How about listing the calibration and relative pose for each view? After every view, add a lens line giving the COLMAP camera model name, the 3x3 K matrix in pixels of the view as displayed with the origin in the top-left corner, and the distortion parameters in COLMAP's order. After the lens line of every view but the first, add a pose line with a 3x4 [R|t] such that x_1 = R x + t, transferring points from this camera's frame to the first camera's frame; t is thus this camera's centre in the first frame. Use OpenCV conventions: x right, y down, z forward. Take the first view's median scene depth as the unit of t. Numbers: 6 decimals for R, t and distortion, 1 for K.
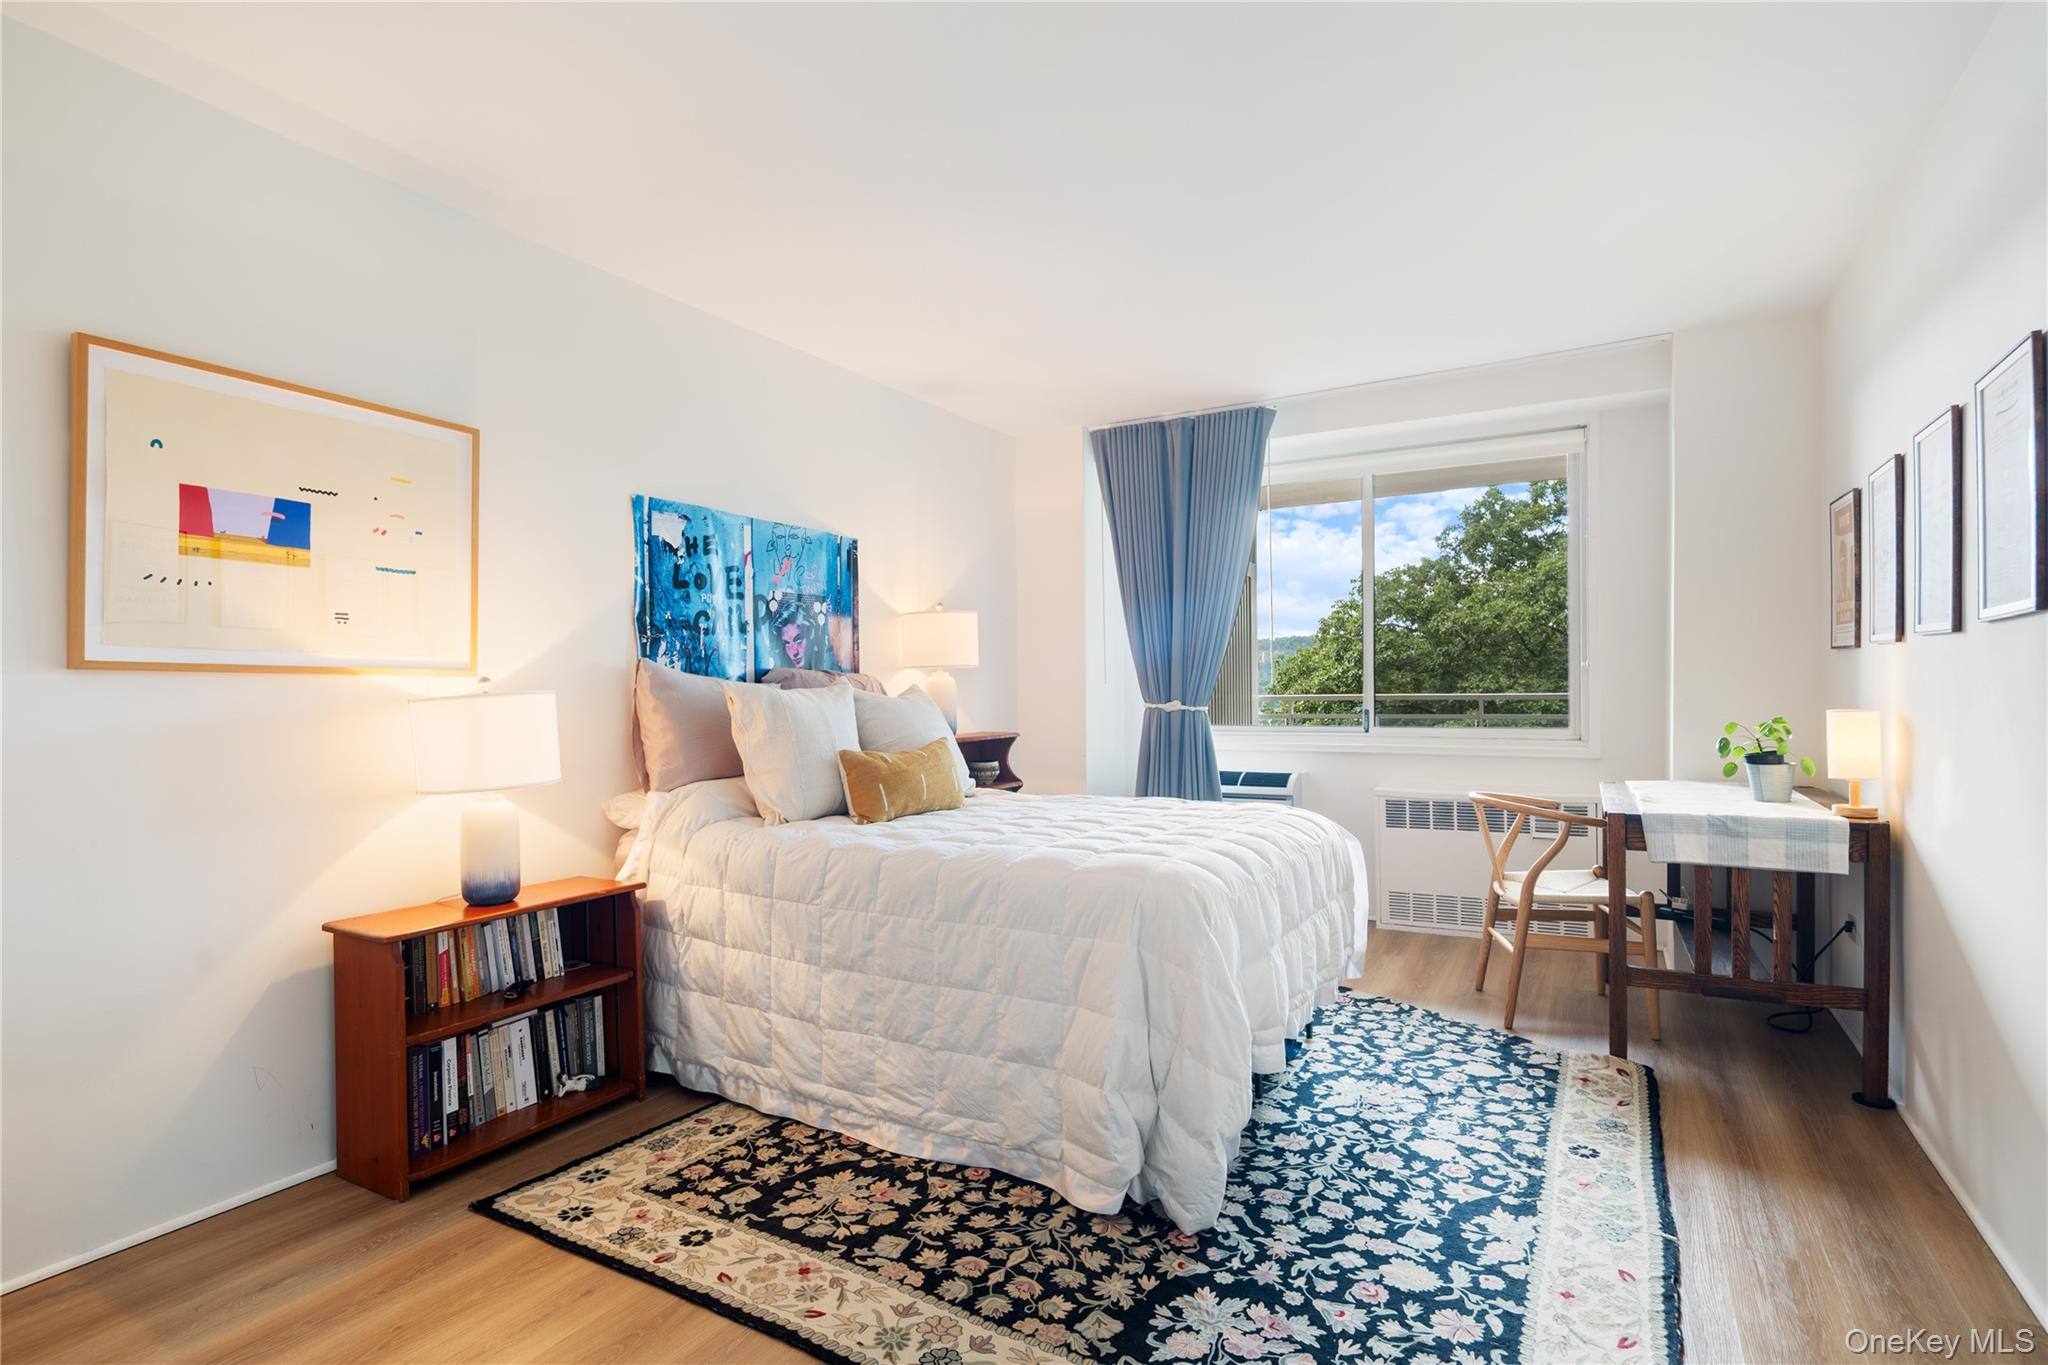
lens RADIAL K [[1028.1, 0, 1015.0], [0, 1028.1, 727.4], [0, 0, 1]] dist [-0.000224, -0.000518]
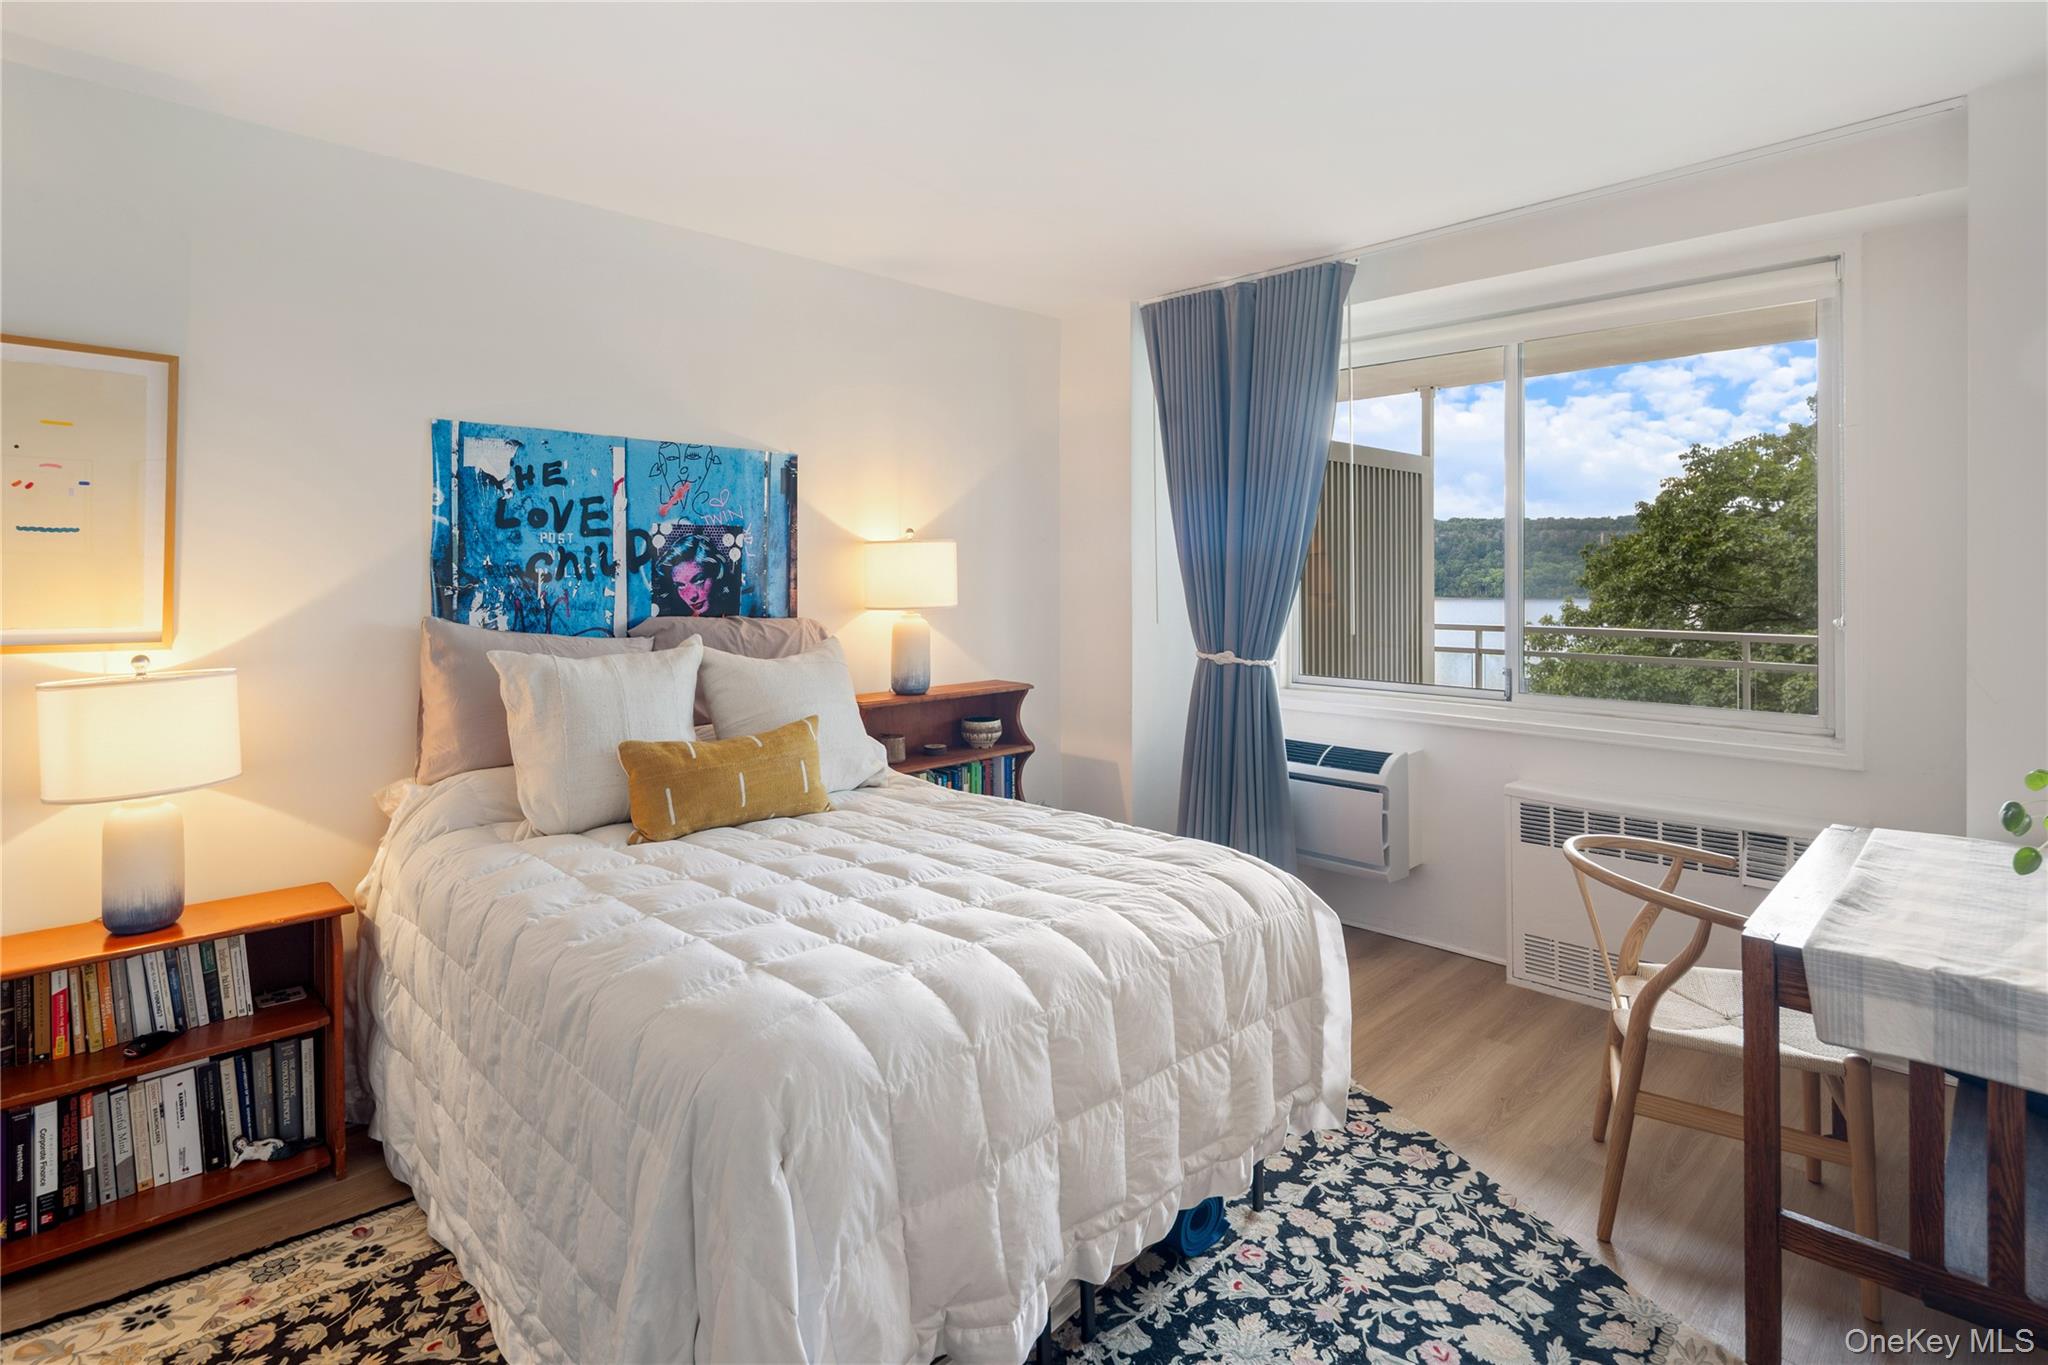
lens RADIAL K [[1045.4, 0, 1023.2], [0, 1045.4, 586.2], [0, 0, 1]] dist [0.000538, -0.001855]
pose [[0.963214, 0.014355, -0.268351, 0.332613], [-0.020092, 0.999624, -0.018642, -0.086920], [0.267983, 0.023347, 0.963141, 0.318973]]
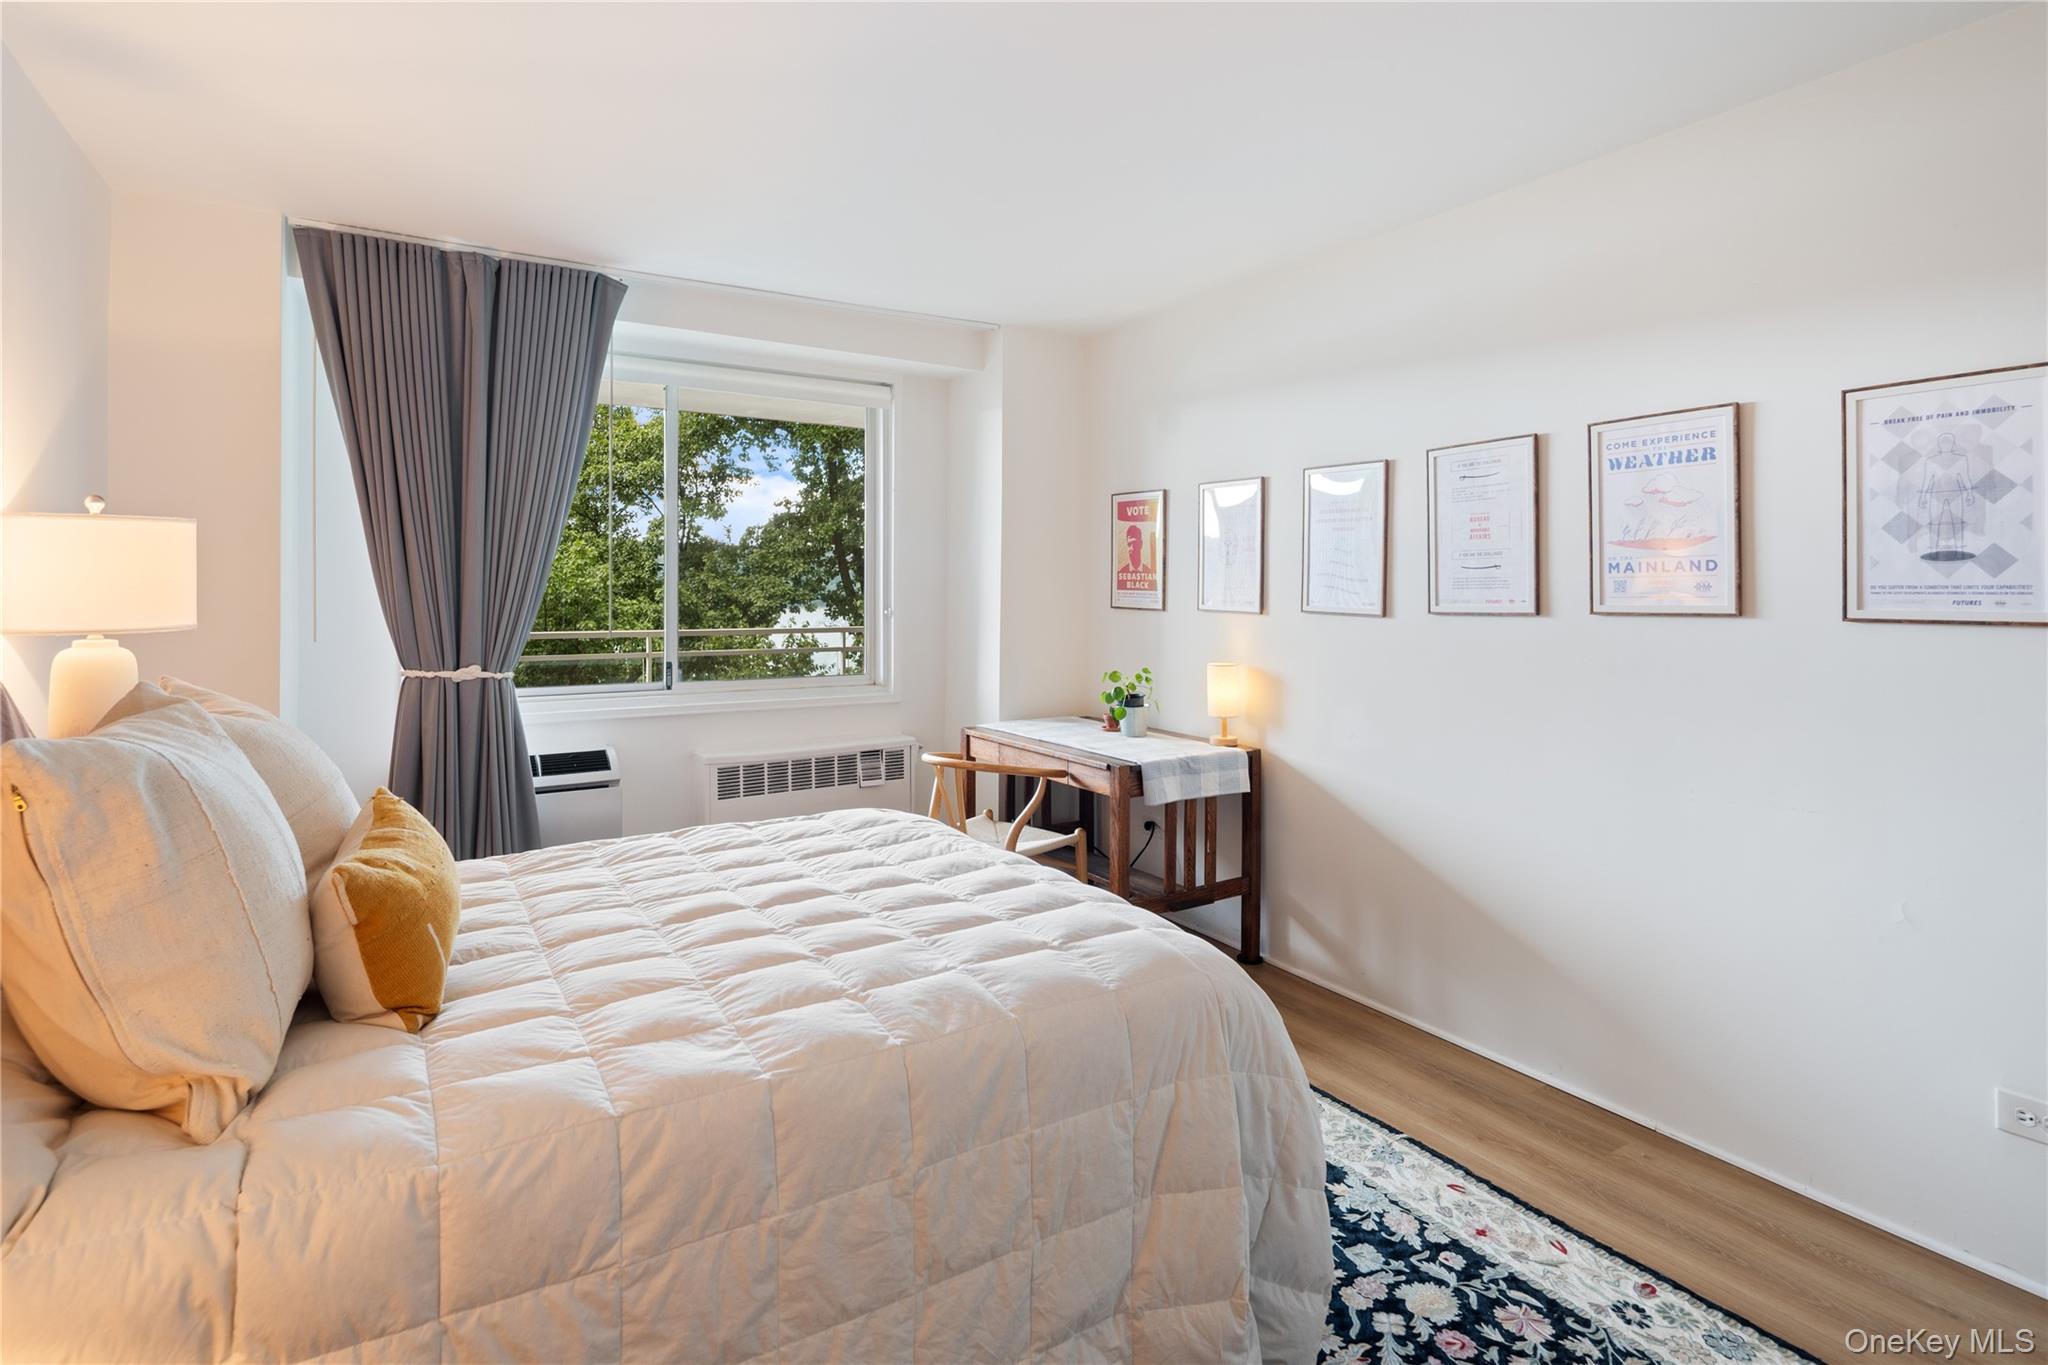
lens RADIAL K [[1018.2, 0, 1012.3], [0, 1018.2, 611.6], [0, 0, 1]] dist [0.001708, -0.000292]
pose [[0.476940, -0.006041, 0.878915, -0.405236], [0.025861, 0.999640, -0.007162, -0.072772], [-0.878555, 0.026146, 0.476925, 0.555751]]
